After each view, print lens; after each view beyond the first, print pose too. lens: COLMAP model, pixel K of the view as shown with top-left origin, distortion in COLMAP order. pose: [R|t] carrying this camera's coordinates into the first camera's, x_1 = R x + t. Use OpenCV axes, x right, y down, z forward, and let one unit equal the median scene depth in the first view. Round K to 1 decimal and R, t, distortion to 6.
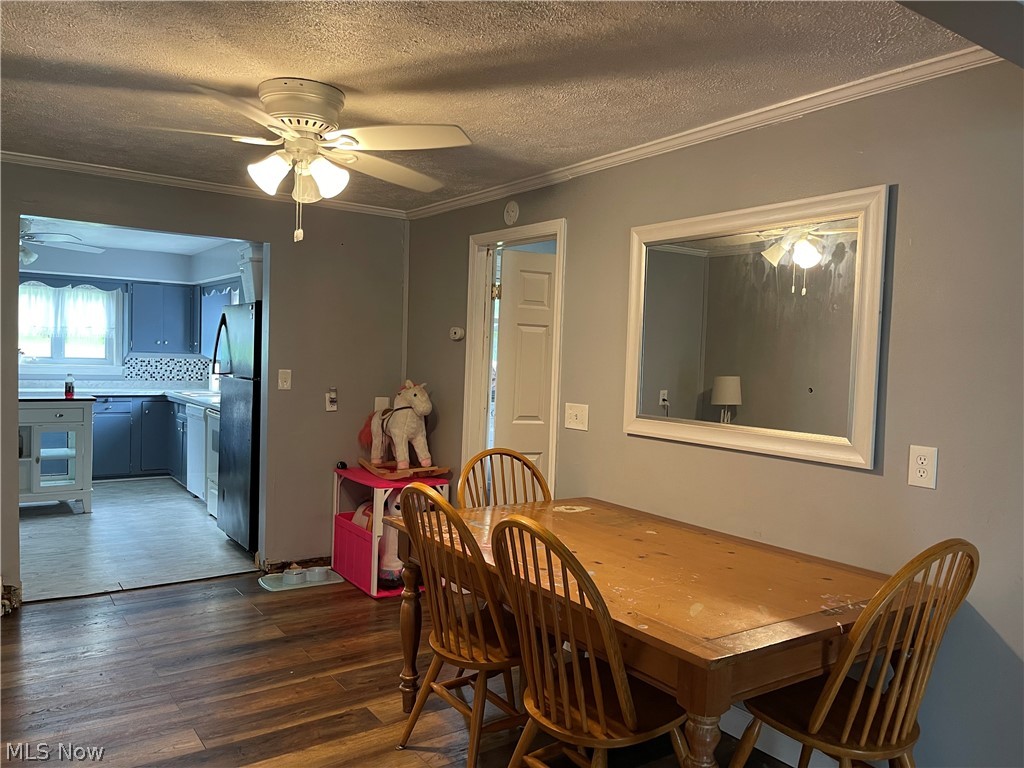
lens RADIAL K [[775.3, 0, 512.0], [0, 775.3, 384.0], [0, 0, 1]] dist [0.015156, 0.004589]
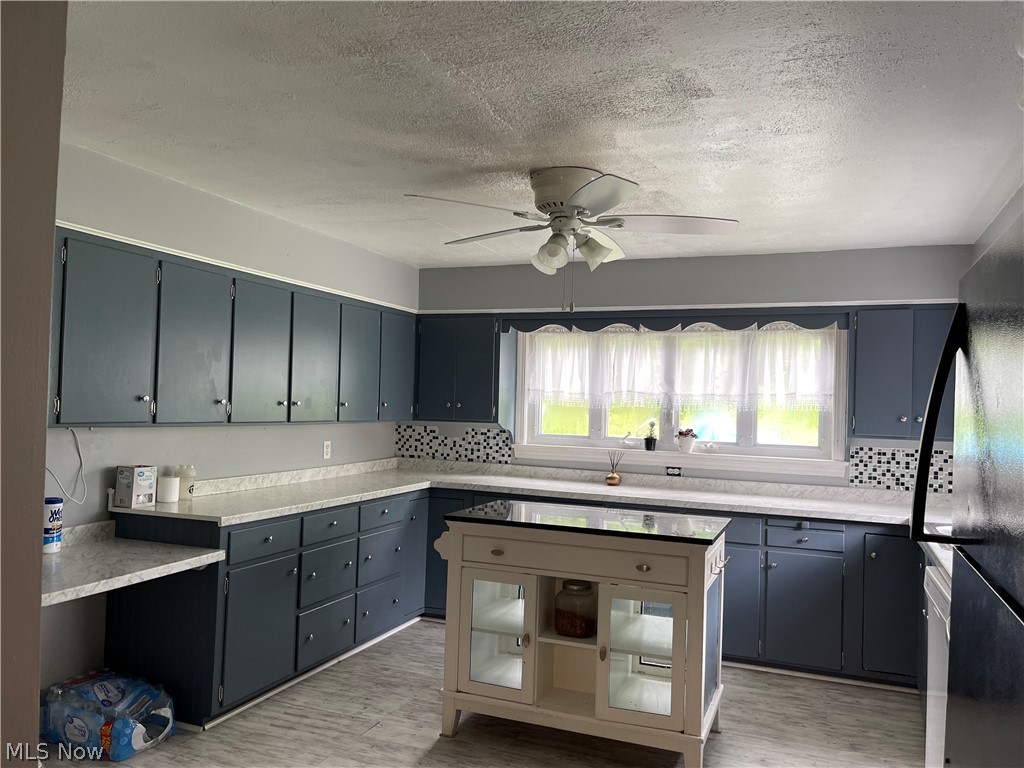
lens RADIAL K [[775.3, 0, 512.0], [0, 775.3, 384.0], [0, 0, 1]] dist [0.015156, 0.004589]
pose [[0.537798, -0.042639, -0.841995, -0.156824], [-0.041170, 0.996200, -0.076744, -0.026062], [0.842068, 0.075937, 0.533999, 0.501077]]
